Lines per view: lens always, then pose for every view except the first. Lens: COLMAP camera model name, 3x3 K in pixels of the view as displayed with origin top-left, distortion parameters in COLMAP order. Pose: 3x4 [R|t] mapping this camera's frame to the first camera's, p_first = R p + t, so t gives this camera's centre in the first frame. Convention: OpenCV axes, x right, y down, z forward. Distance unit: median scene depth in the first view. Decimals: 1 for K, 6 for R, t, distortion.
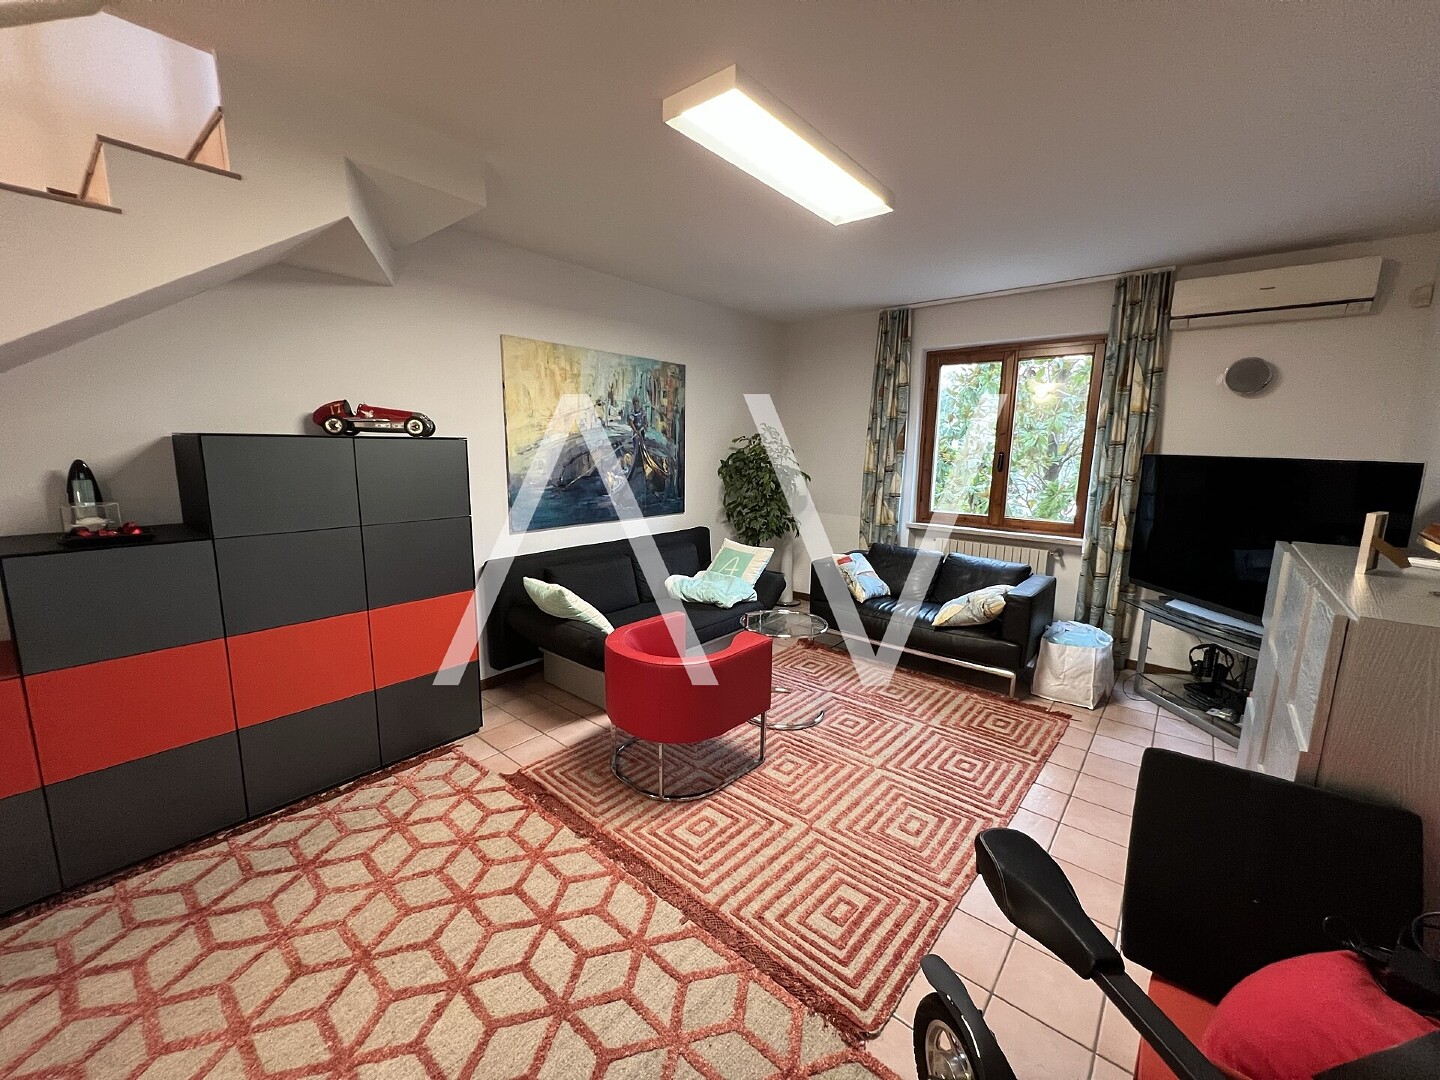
lens RADIAL K [[574.7, 0, 717.9], [0, 574.7, 538.4], [0, 0, 1]] dist [-0.001340, 0.000832]
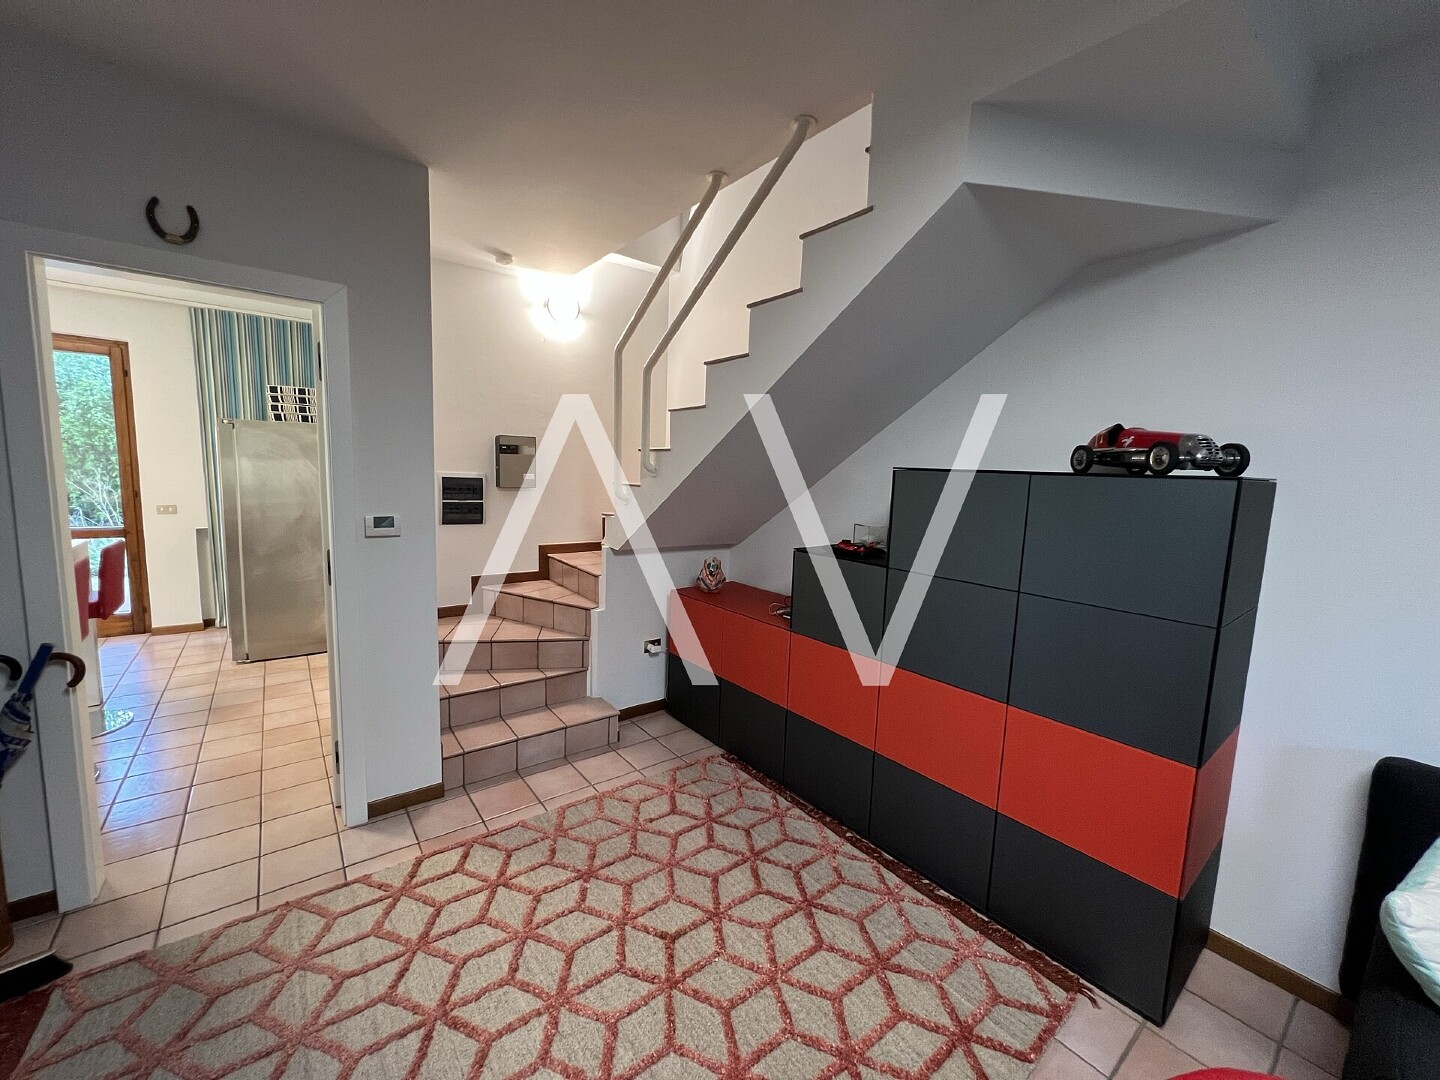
lens RADIAL K [[574.7, 0, 715.6], [0, 574.7, 537.6], [0, 0, 1]] dist [-0.001340, 0.000832]
pose [[-0.211419, 0.097228, -0.972547, 0.160261], [-0.197517, 0.970260, 0.139937, -0.107127], [0.957230, 0.221680, -0.185928, 0.691460]]
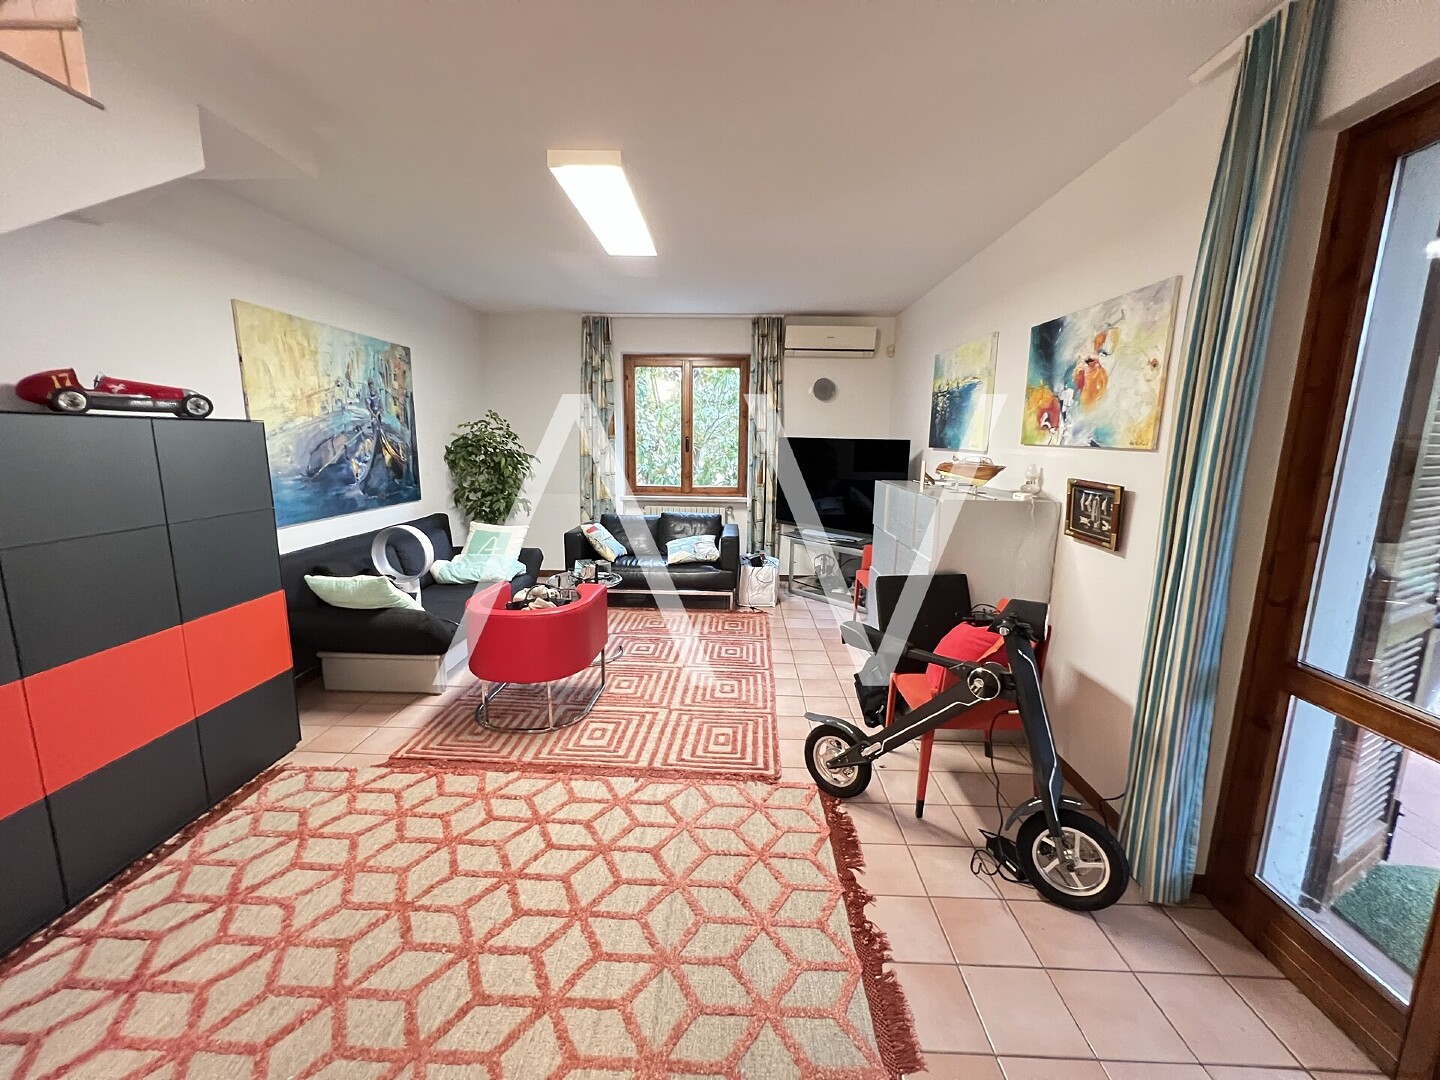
lens RADIAL K [[574.7, 0, 717.5], [0, 574.7, 538.3], [0, 0, 1]] dist [-0.001340, 0.000832]
pose [[0.786575, -0.111054, 0.607426, -0.462482], [0.099089, 0.993647, 0.053353, 0.030844], [-0.609493, 0.018224, 0.792582, -0.139442]]
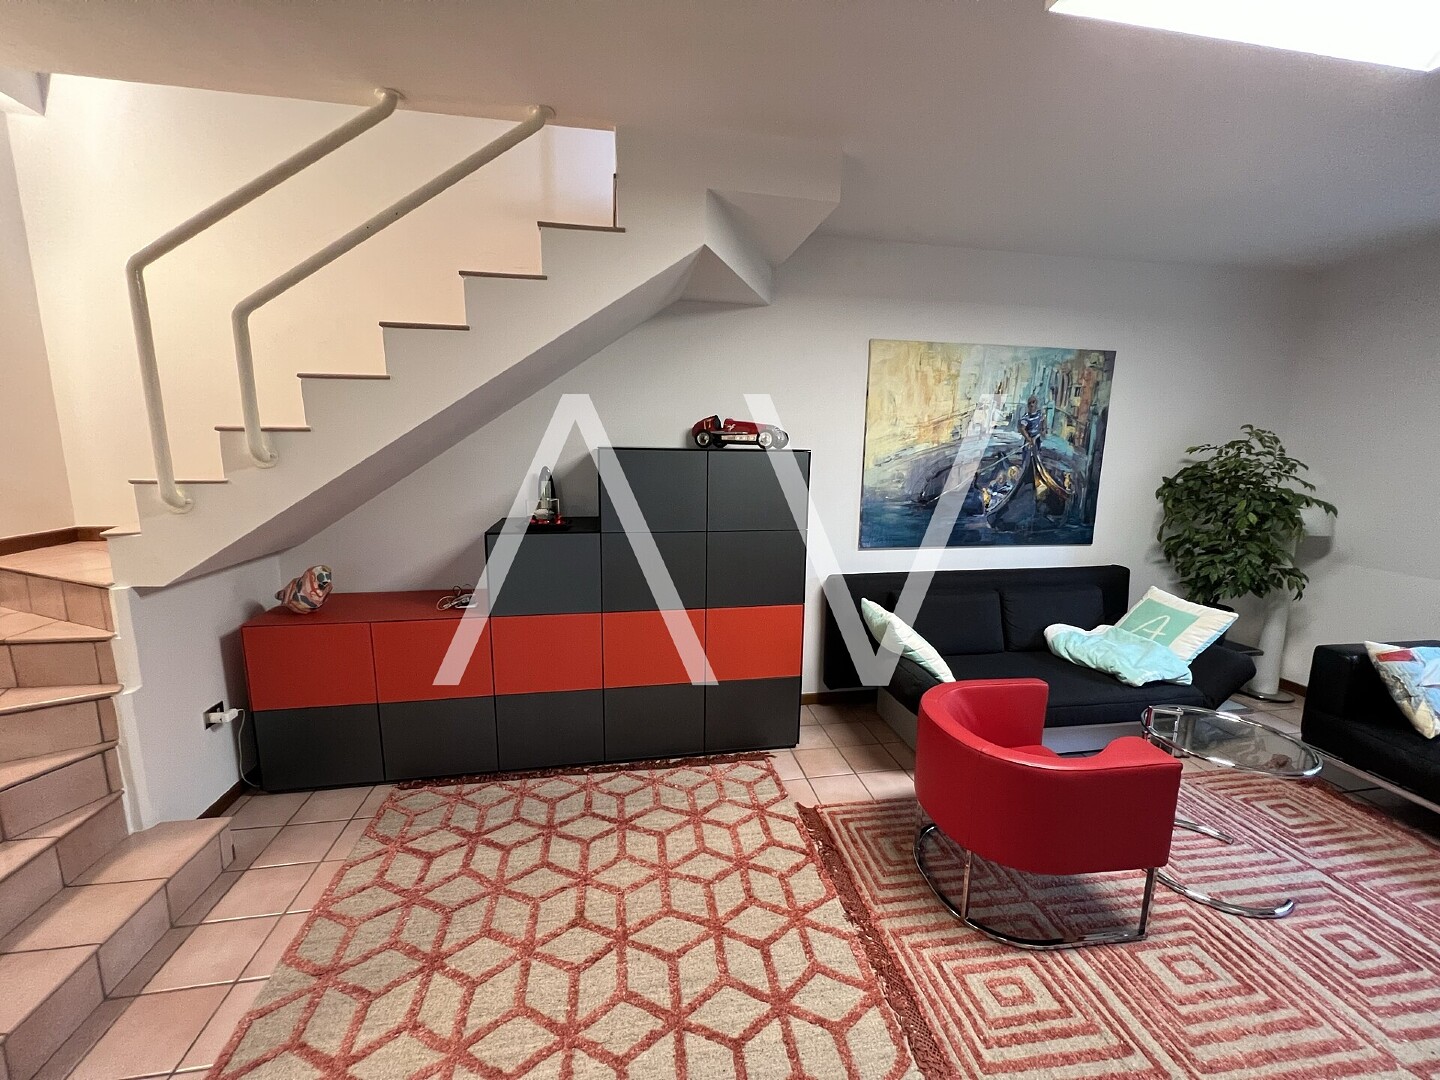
lens RADIAL K [[574.7, 0, 717.6], [0, 574.7, 538.4], [0, 0, 1]] dist [-0.001340, 0.000832]
pose [[0.766272, 0.101792, -0.634401, 0.078524], [-0.106961, 0.993802, 0.030265, -0.039691], [0.633550, 0.044665, 0.772411, 0.160366]]
